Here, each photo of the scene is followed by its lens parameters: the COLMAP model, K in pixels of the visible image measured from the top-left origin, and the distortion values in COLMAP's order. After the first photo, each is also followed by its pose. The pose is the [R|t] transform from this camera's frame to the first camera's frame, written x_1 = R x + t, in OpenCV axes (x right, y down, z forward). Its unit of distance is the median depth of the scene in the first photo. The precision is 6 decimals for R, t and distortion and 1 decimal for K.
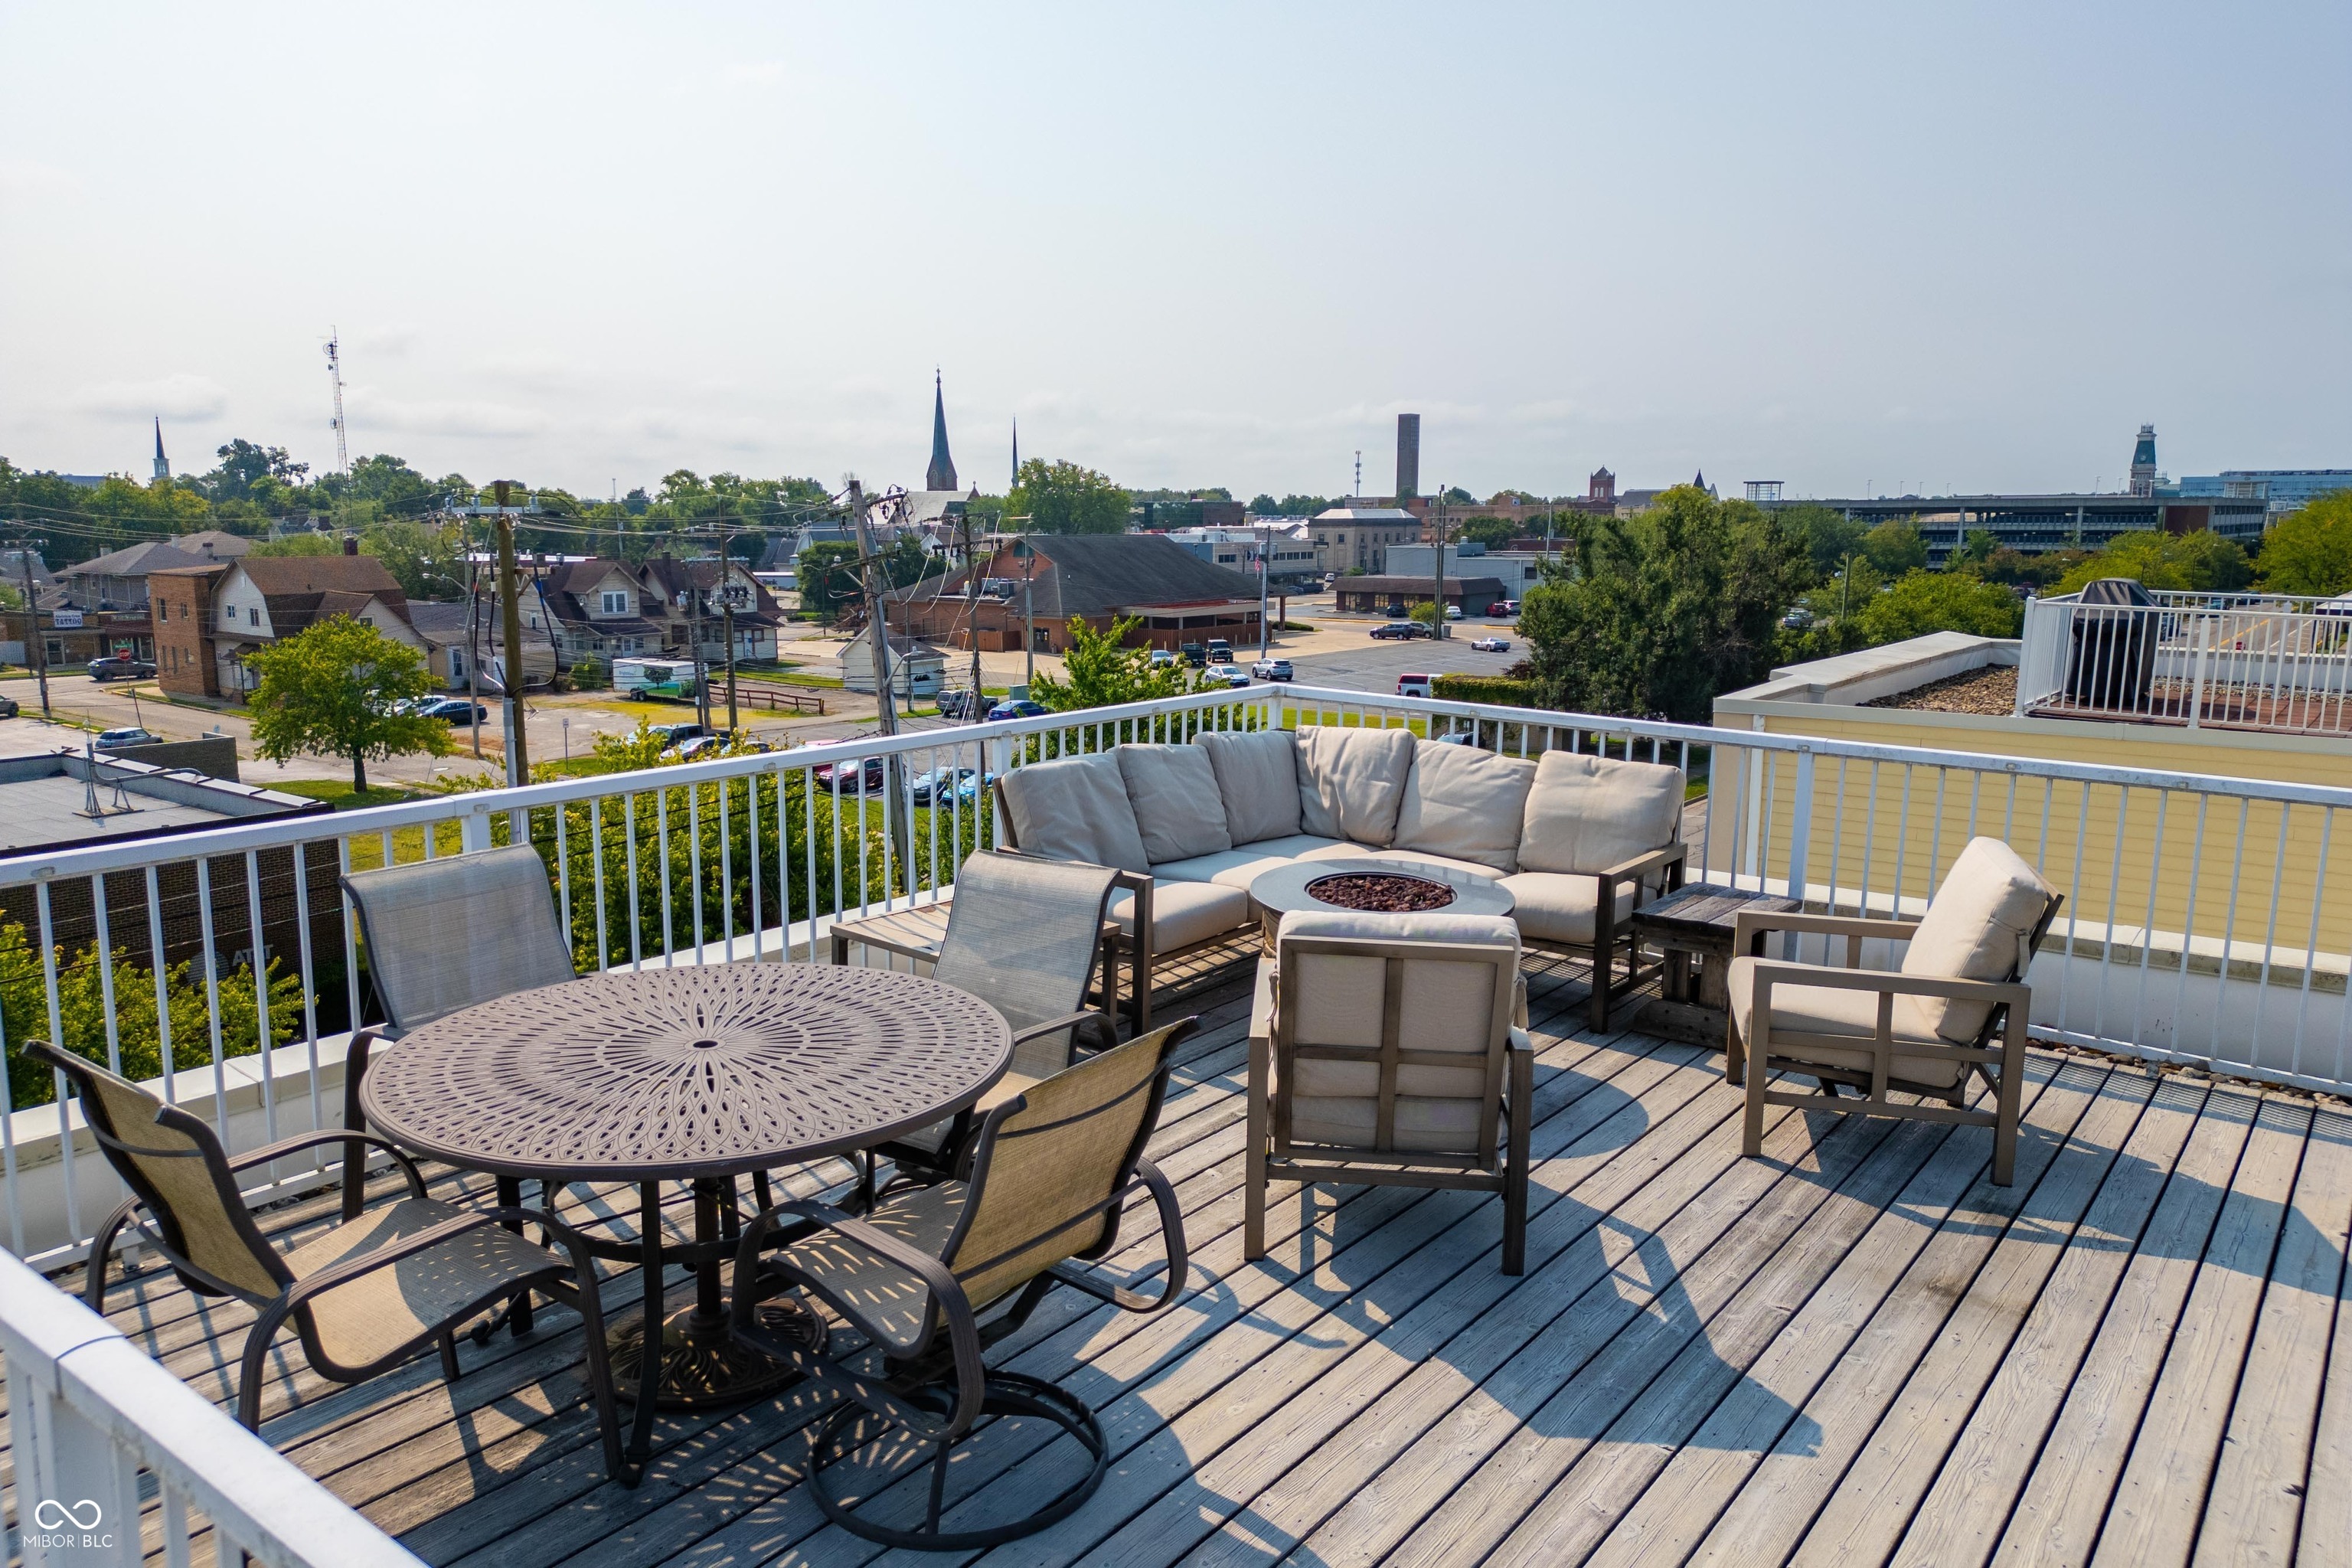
lens RADIAL K [[1646.9, 0, 1184.4], [0, 1646.9, 773.2], [0, 0, 1]] dist [0.060337, -0.060492]
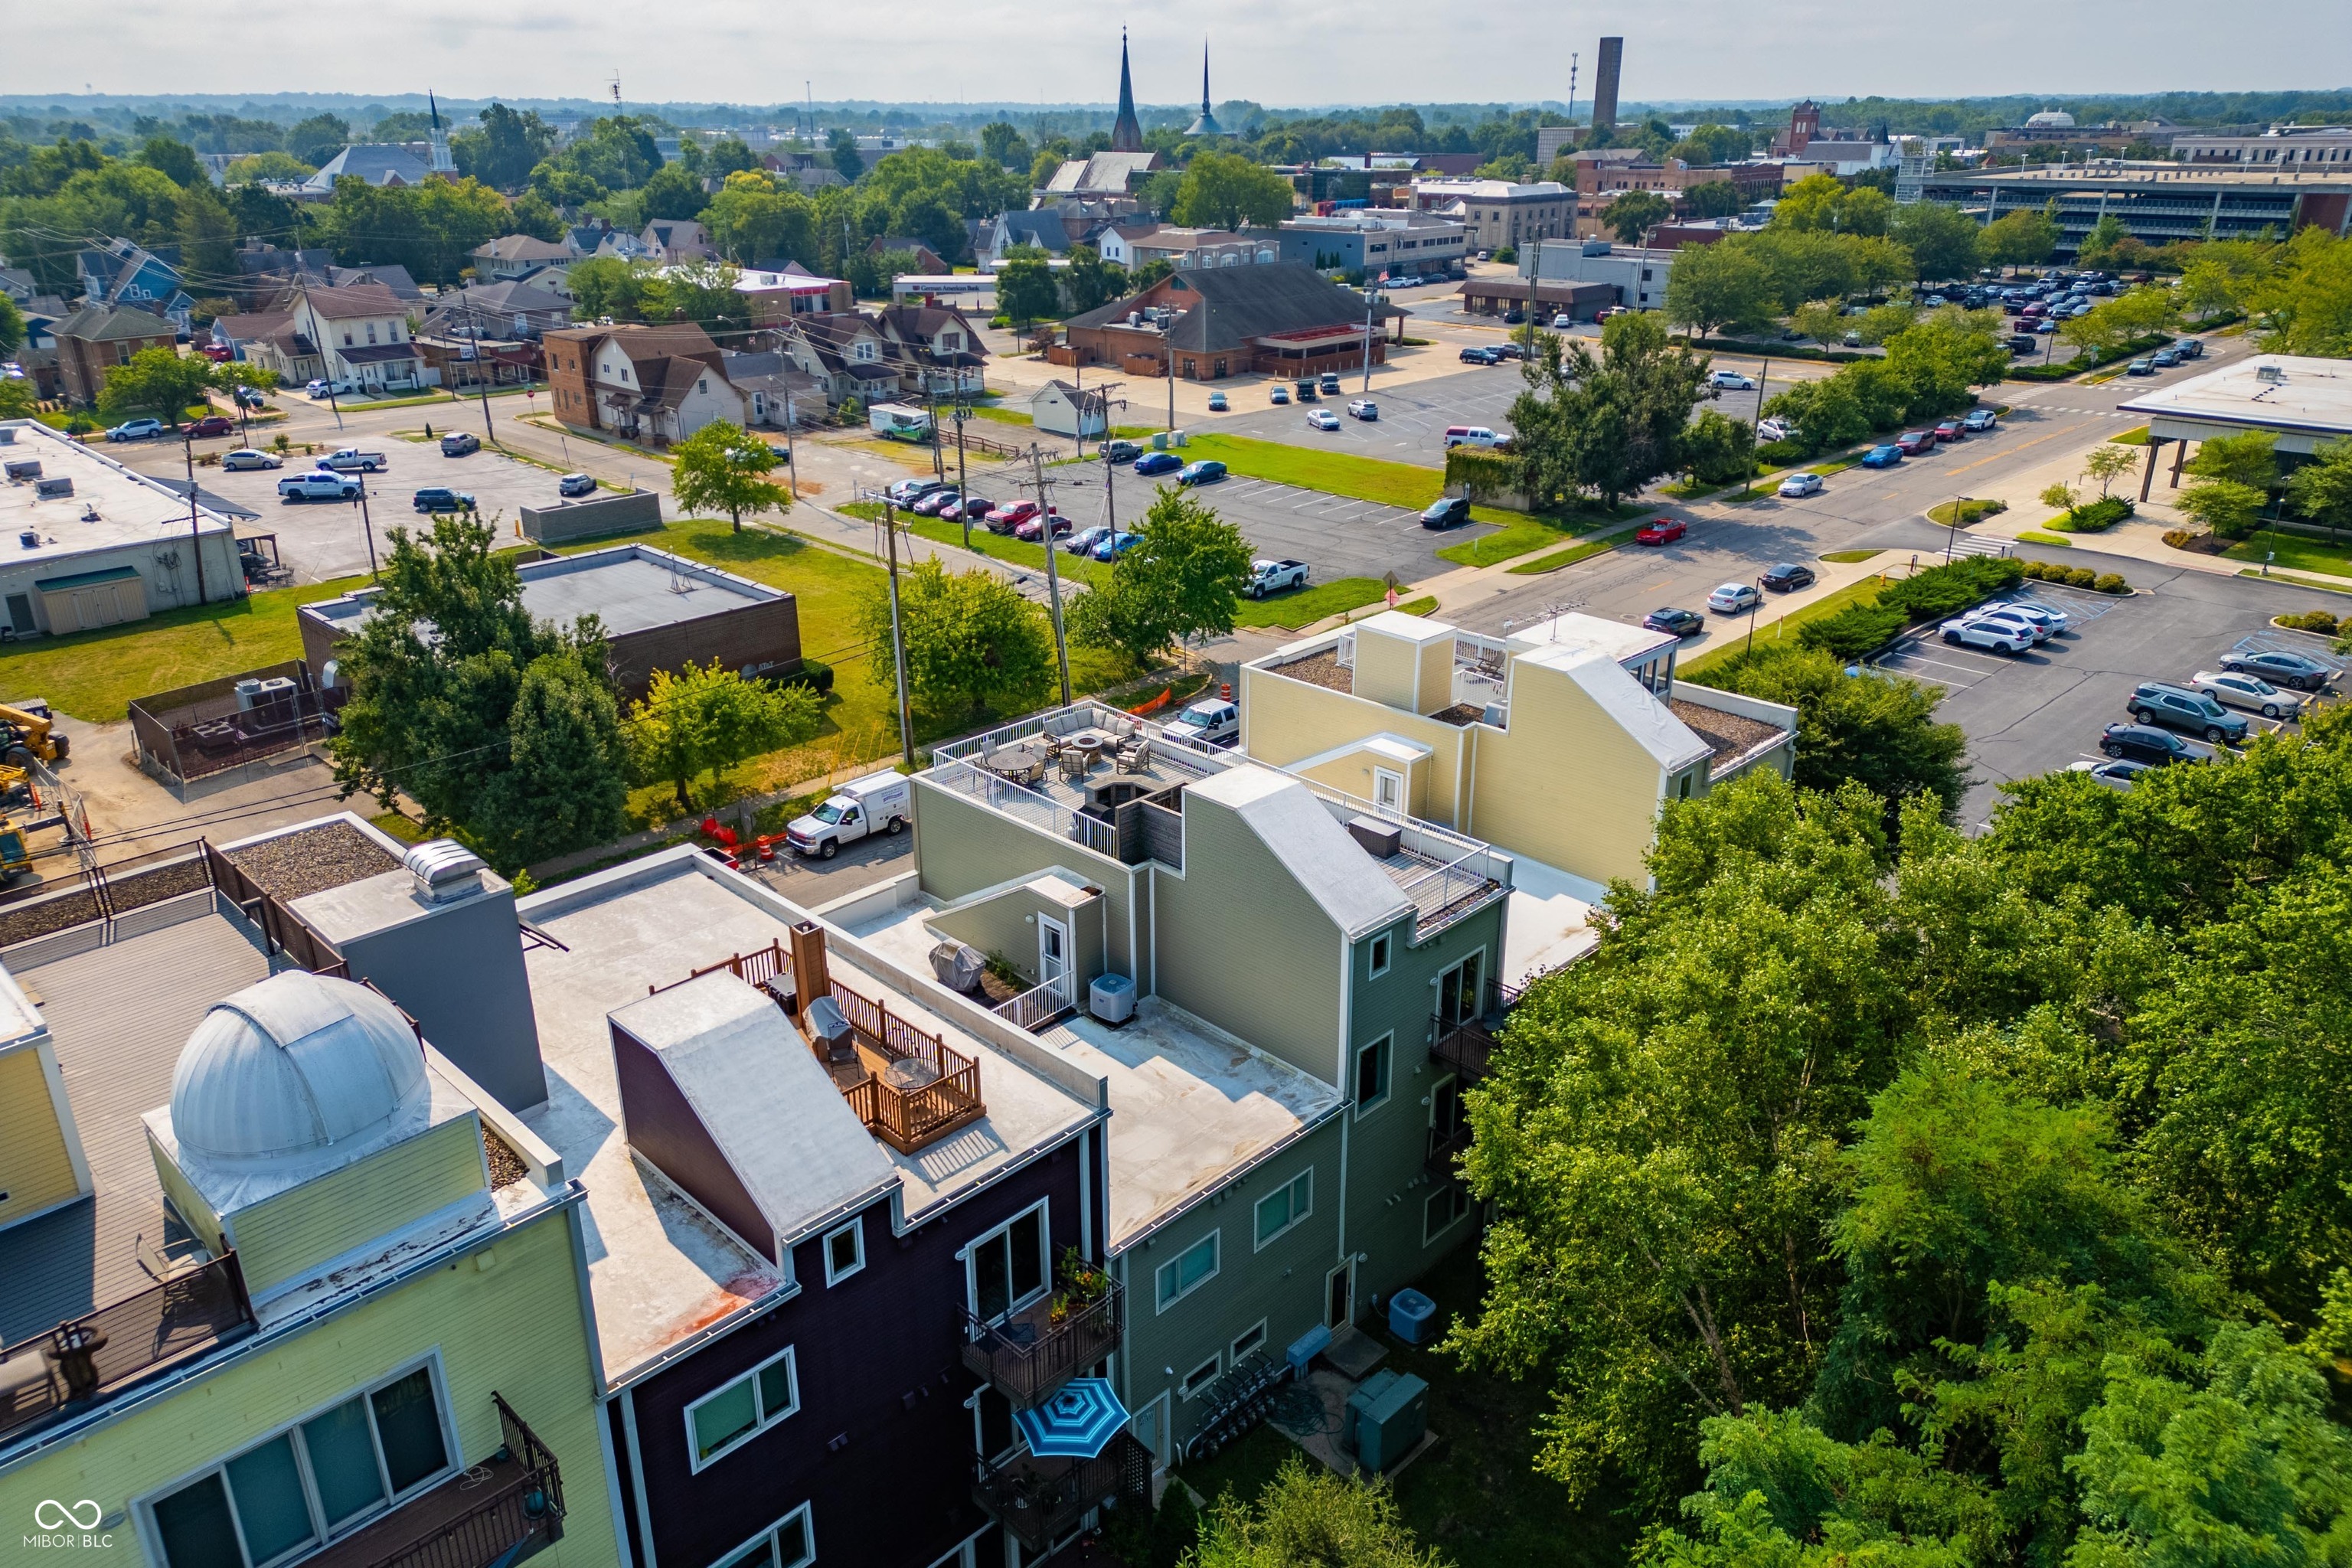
lens RADIAL K [[1646.9, 0, 1184.4], [0, 1646.9, 773.2], [0, 0, 1]] dist [0.060337, -0.060492]
pose [[0.992880, 0.039537, -0.112370, 0.071894], [-0.013171, 0.973967, 0.226306, -0.076739], [0.118392, -0.223215, 0.967553, -0.323870]]
